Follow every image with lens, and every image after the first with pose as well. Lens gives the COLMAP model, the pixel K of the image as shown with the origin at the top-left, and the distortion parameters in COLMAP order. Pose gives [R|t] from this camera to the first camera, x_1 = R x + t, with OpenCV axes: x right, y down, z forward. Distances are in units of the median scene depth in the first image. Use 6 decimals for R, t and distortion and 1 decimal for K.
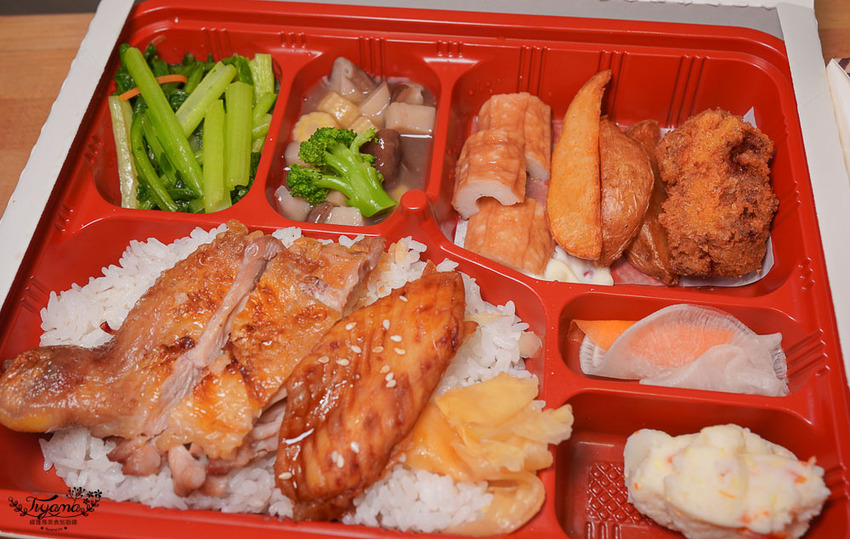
lens RADIAL K [[810.7, 0, 425.0], [0, 810.7, 269.5], [0, 0, 1]] dist [0.001182, 0.004877]
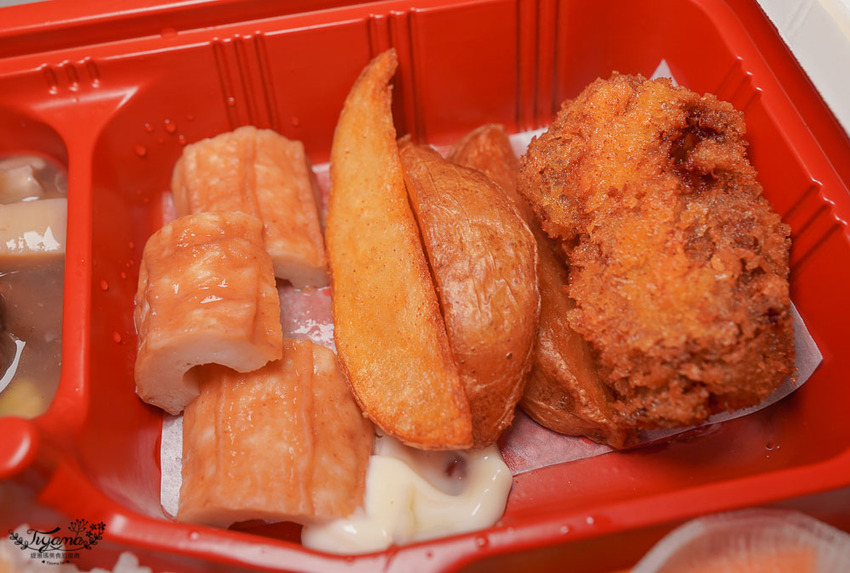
lens RADIAL K [[857.7, 0, 425.0], [0, 857.7, 286.5], [0, 0, 1]] dist [0.000646, 0.005673]
pose [[0.950549, -0.249913, 0.184391, 0.110837], [0.257184, 0.966226, -0.016237, -0.086913], [-0.174106, 0.062856, 0.982719, 0.475301]]
